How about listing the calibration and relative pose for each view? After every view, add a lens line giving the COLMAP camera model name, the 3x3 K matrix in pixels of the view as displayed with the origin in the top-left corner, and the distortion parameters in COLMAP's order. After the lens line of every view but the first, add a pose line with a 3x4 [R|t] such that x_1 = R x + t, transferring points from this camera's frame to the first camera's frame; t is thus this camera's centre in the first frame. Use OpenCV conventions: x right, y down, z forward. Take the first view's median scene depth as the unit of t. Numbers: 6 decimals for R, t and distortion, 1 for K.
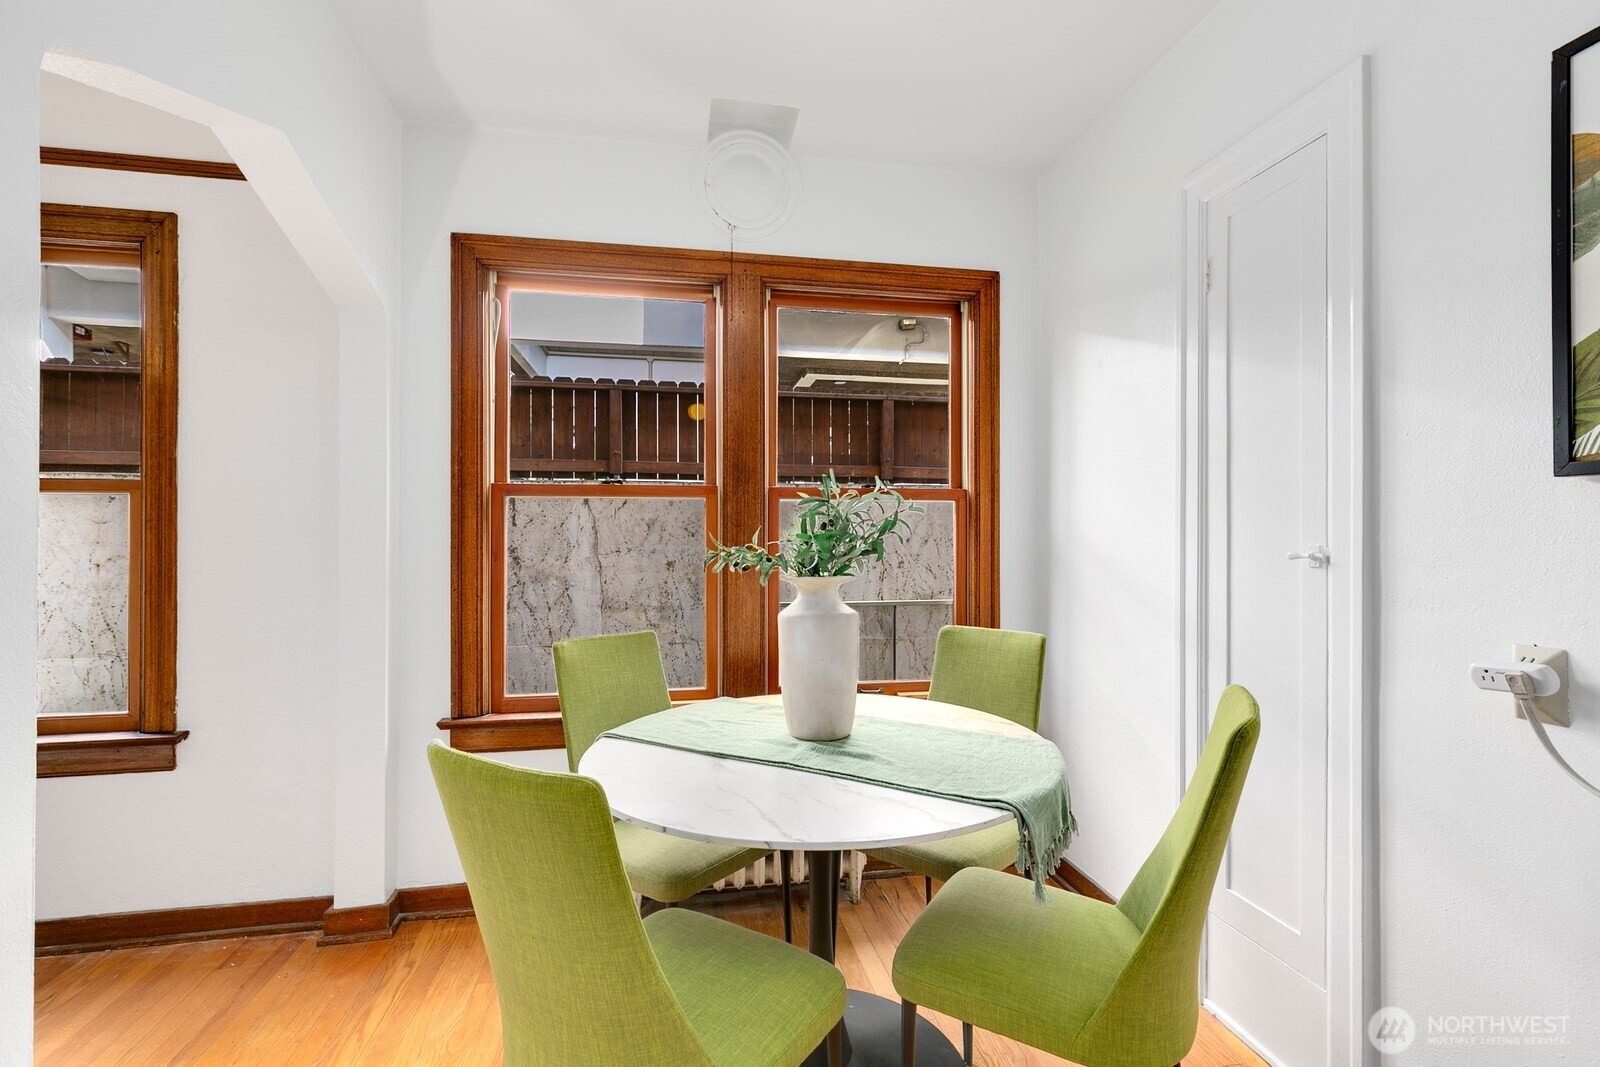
lens RADIAL K [[716.3, 0, 800.0], [0, 716.3, 533.5], [0, 0, 1]] dist [0.000413, -0.014827]
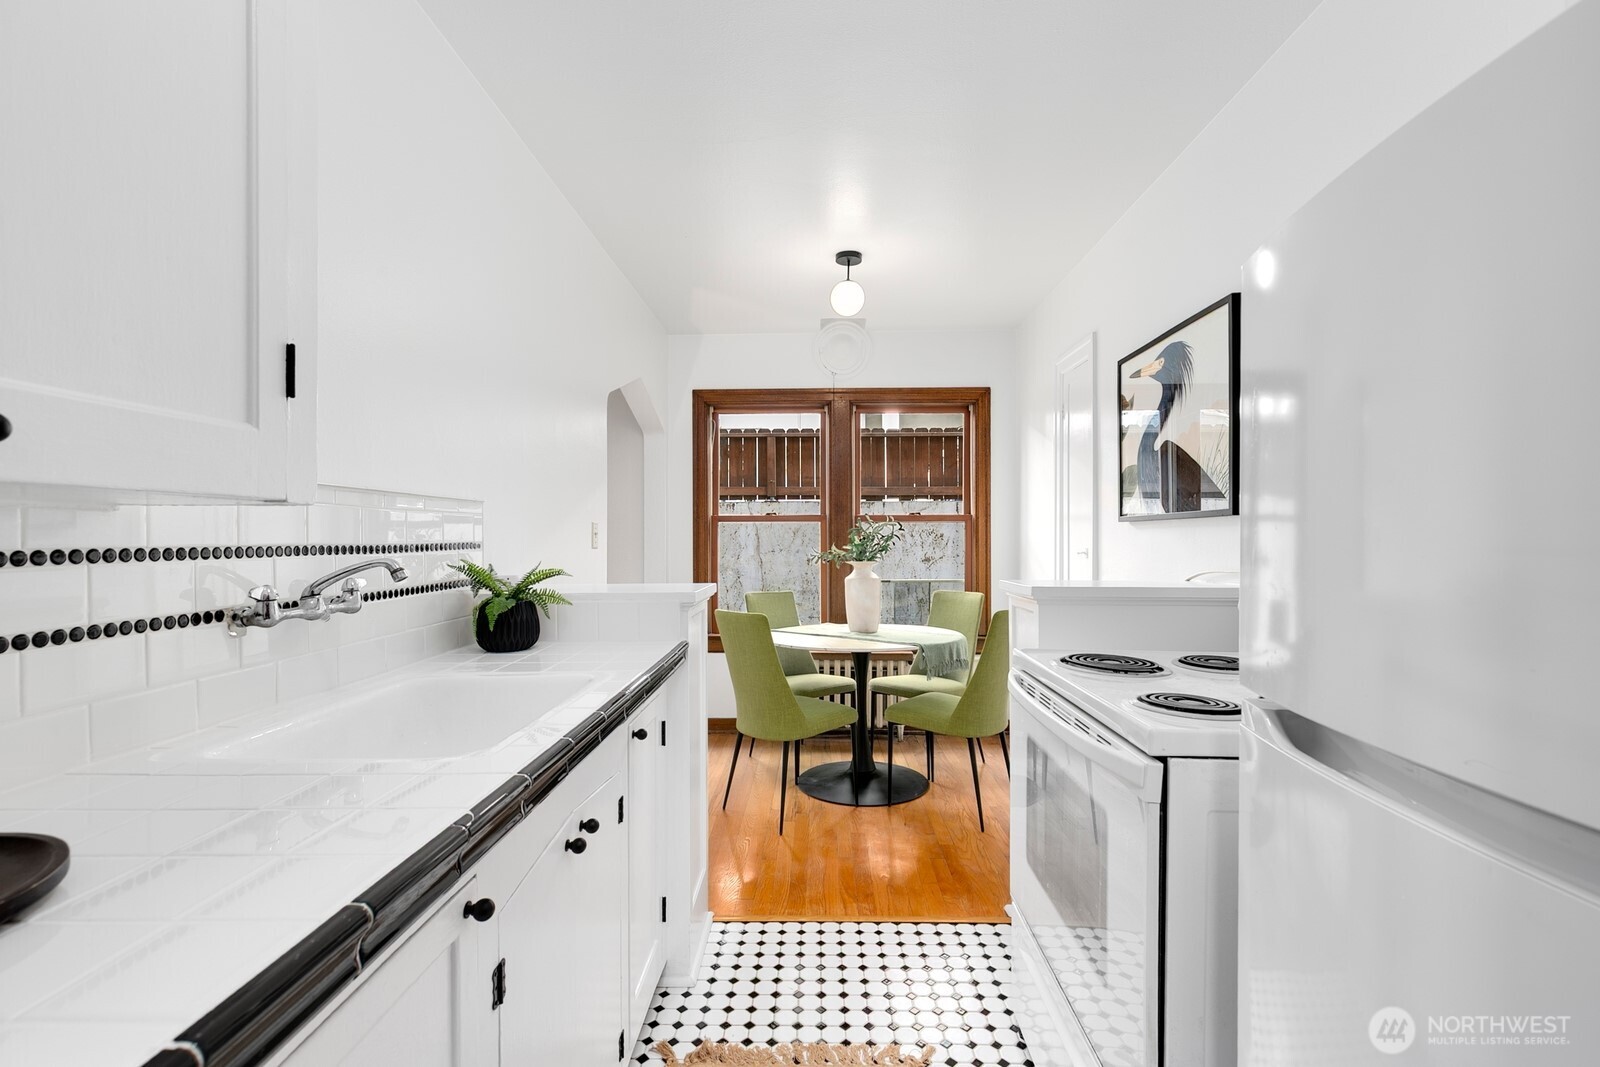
lens RADIAL K [[716.3, 0, 800.0], [0, 716.3, 533.5], [0, 0, 1]] dist [0.000413, -0.014827]
pose [[0.978333, -0.003036, -0.207016, 0.187483], [0.002611, 0.999994, -0.002326, -0.013890], [0.207022, 0.001735, 0.978335, -0.769789]]
